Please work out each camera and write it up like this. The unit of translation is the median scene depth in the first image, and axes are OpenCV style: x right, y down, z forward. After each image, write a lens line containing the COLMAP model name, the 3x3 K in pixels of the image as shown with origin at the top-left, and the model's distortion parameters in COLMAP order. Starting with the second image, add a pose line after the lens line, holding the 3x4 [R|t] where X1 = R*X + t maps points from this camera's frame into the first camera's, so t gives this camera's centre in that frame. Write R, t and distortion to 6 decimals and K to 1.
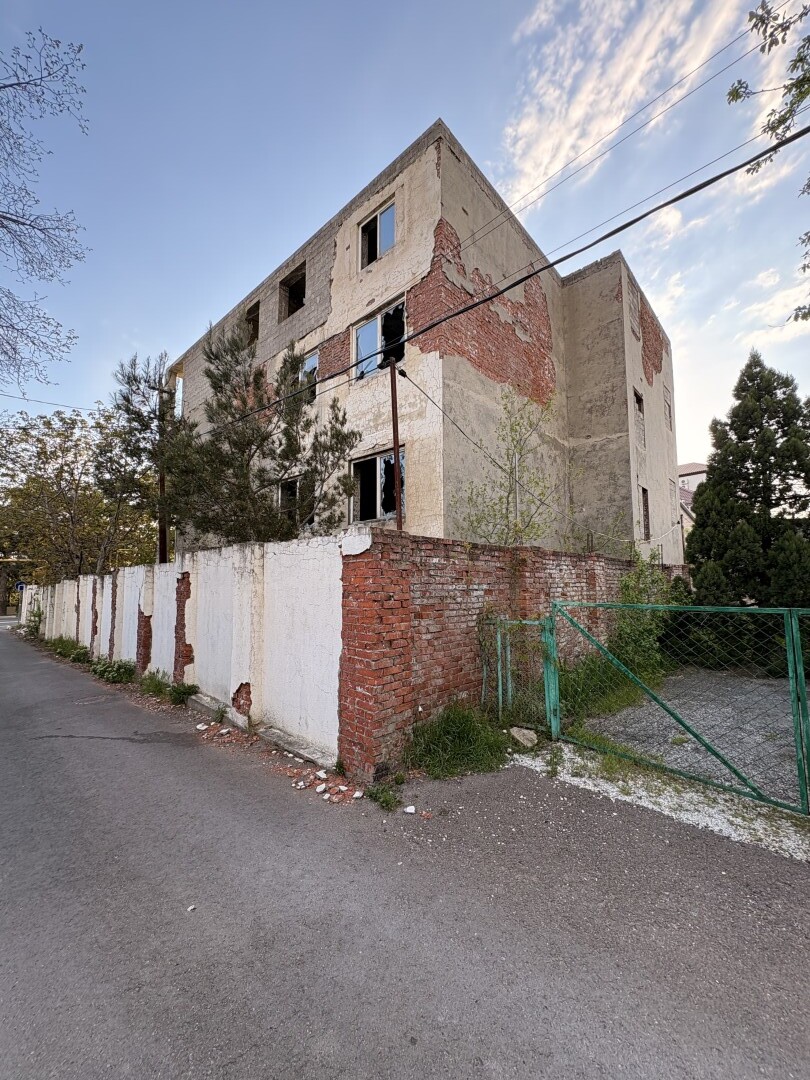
lens RADIAL K [[428.8, 0, 403.8], [0, 428.8, 539.9], [0, 0, 1]] dist [0.000424, 0.000219]
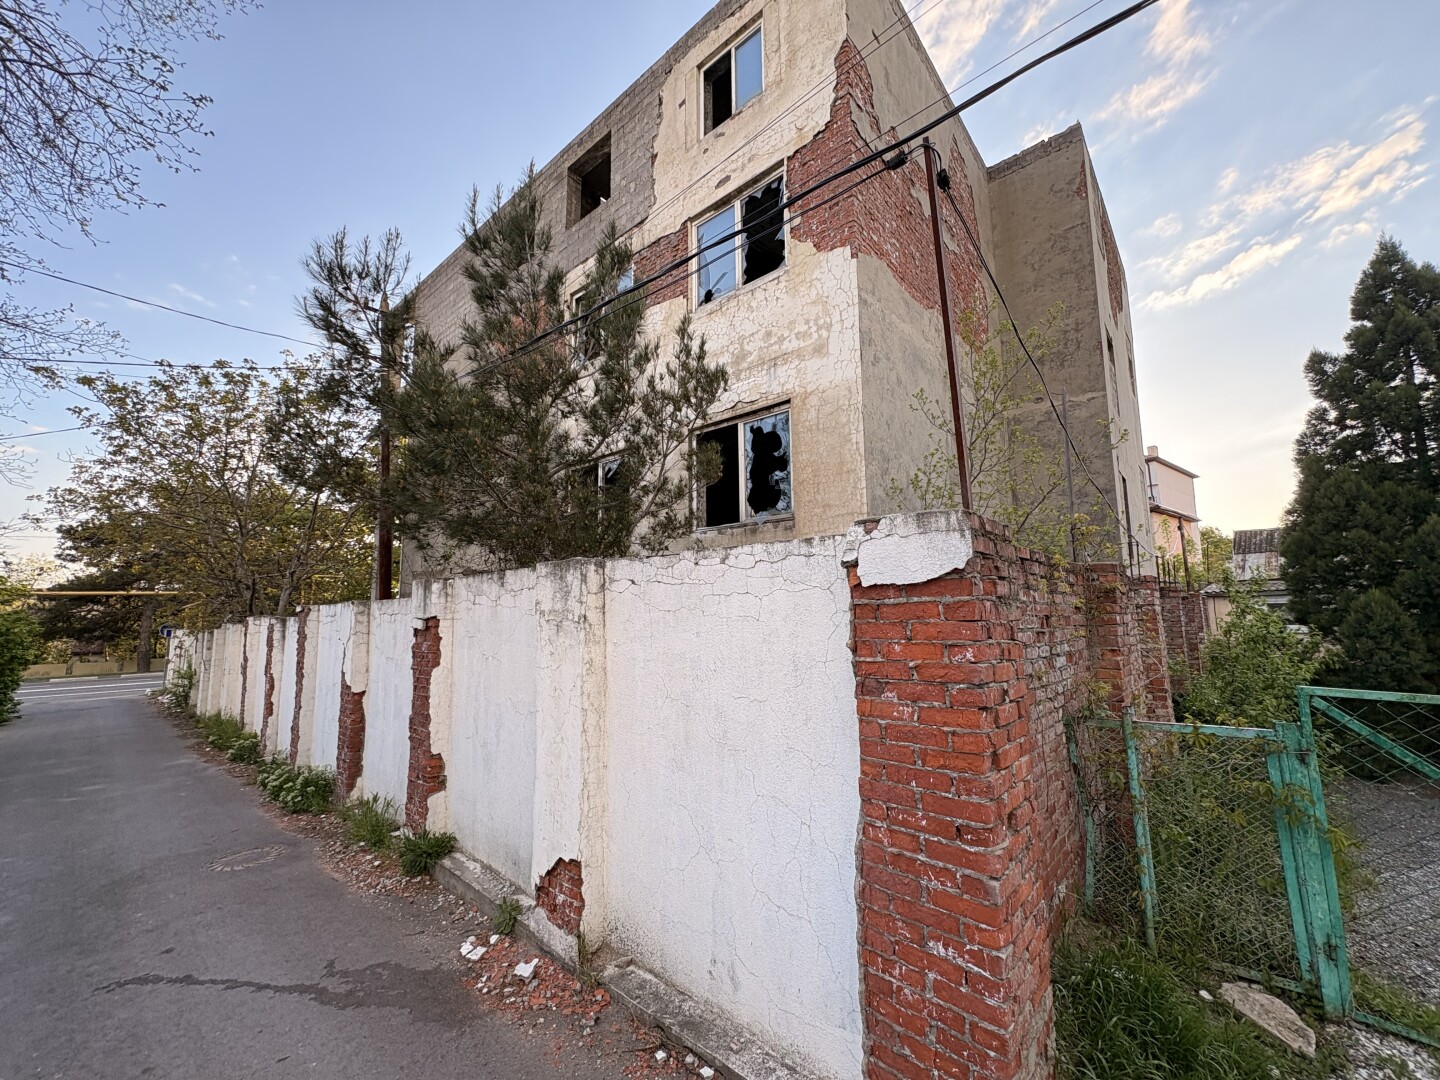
lens RADIAL K [[571.8, 0, 719.7], [0, 571.8, 540.7], [0, 0, 1]] dist [0.000424, 0.000219]
pose [[0.999660, -0.005594, 0.025484, -0.127128], [0.006456, 0.999406, -0.033865, 0.004656], [-0.025280, 0.034018, 0.999101, 0.208433]]
